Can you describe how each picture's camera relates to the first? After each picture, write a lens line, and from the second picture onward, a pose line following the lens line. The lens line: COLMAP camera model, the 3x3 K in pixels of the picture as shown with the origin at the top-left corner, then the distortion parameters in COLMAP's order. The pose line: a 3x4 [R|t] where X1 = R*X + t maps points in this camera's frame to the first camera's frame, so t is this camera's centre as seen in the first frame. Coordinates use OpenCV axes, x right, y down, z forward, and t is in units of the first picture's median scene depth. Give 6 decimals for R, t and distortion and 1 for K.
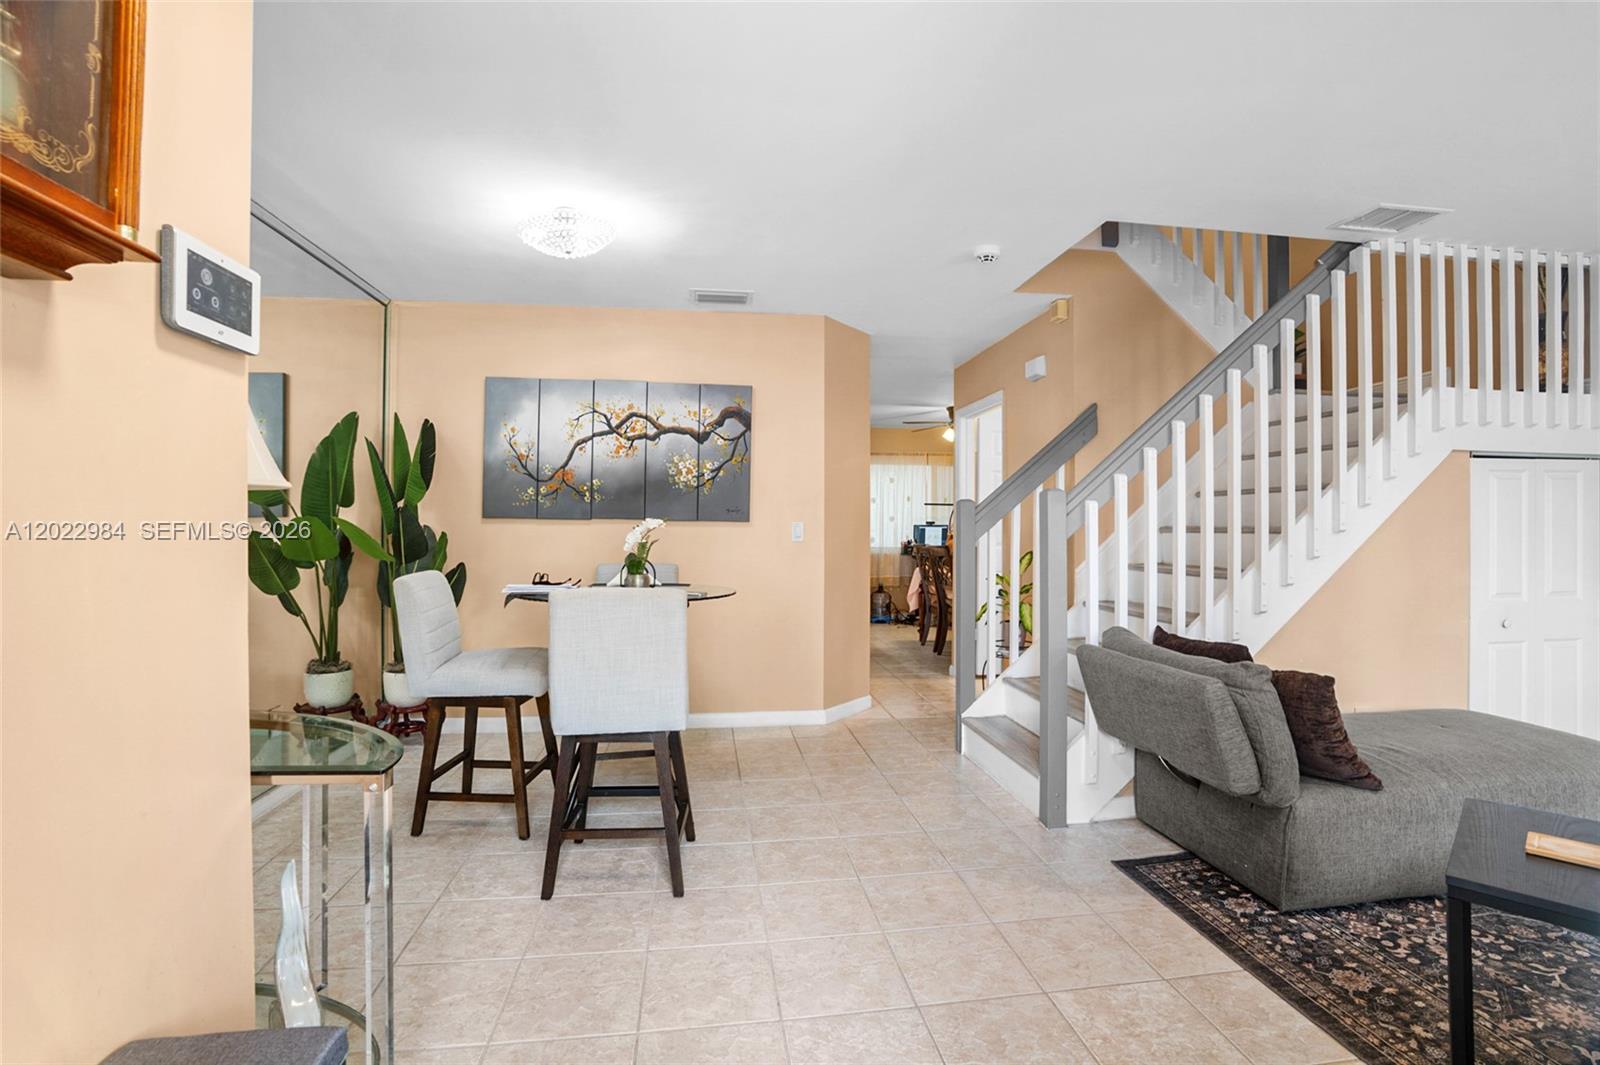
lens RADIAL K [[747.5, 0, 801.5], [0, 747.5, 540.2], [0, 0, 1]] dist [-0.069759, 0.026625]
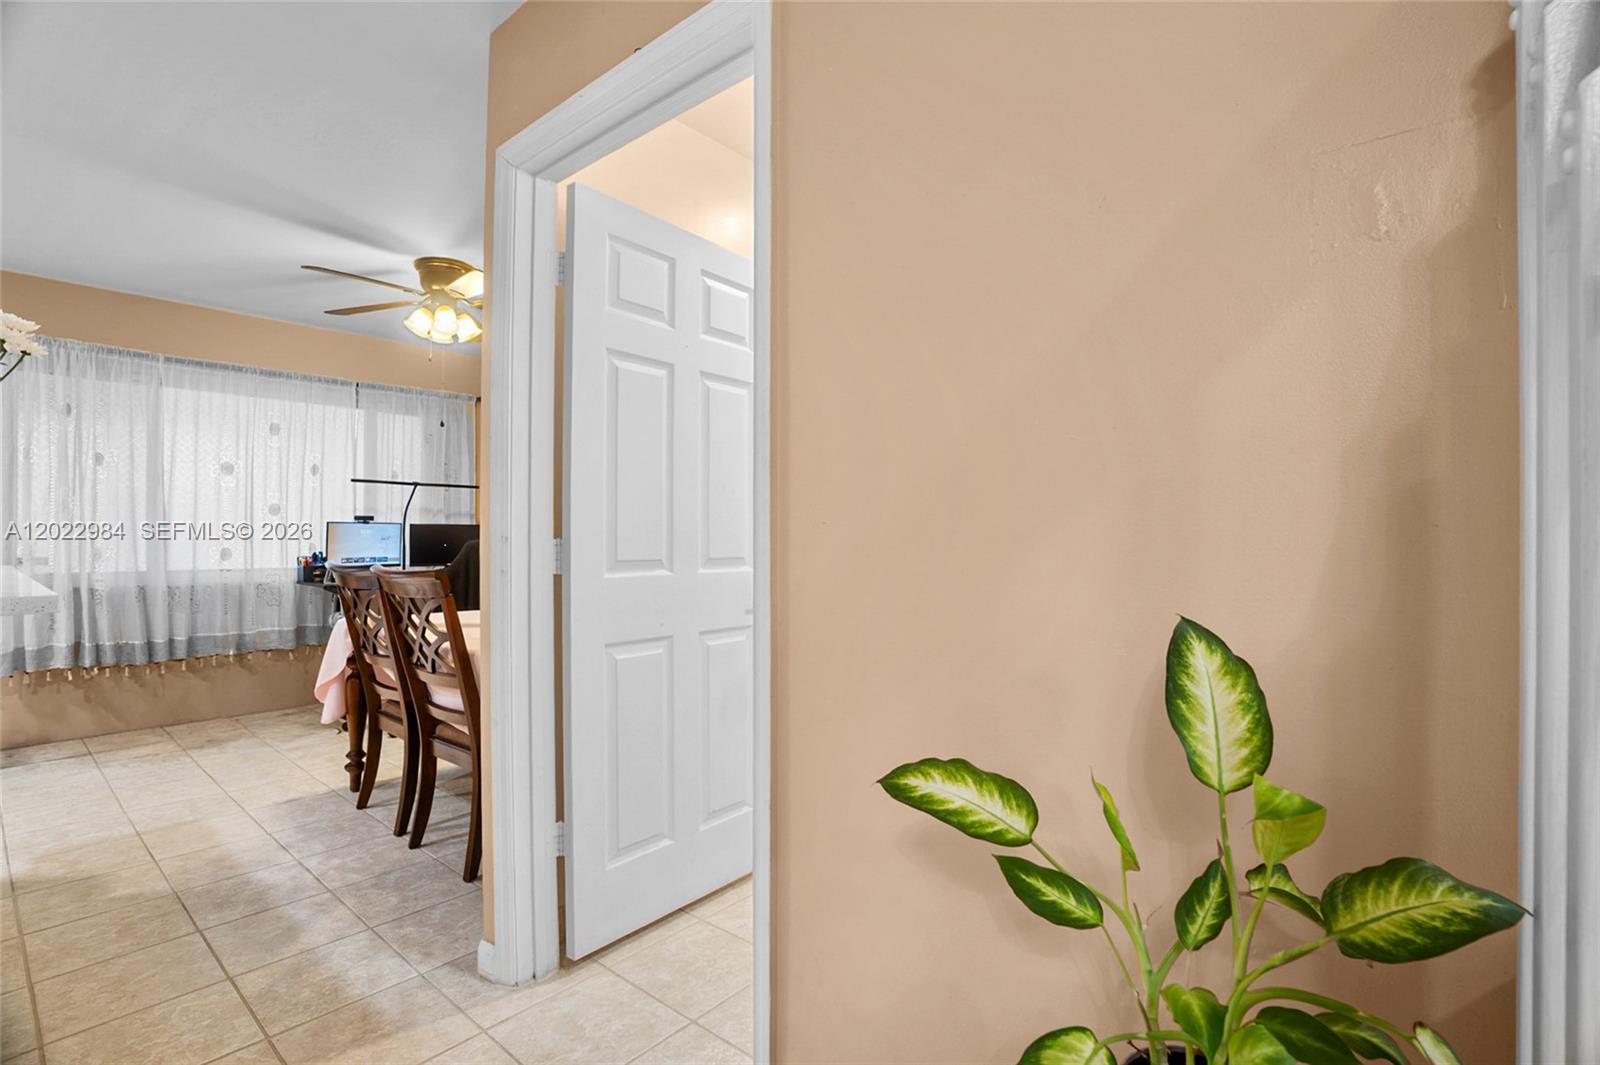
lens RADIAL K [[747.5, 0, 801.5], [0, 747.5, 540.2], [0, 0, 1]] dist [-0.069759, 0.026625]
pose [[0.741546, -0.003046, 0.670895, 0.123947], [0.012385, 0.999881, -0.009150, -0.000404], [-0.670787, 0.015094, 0.741496, 0.898205]]
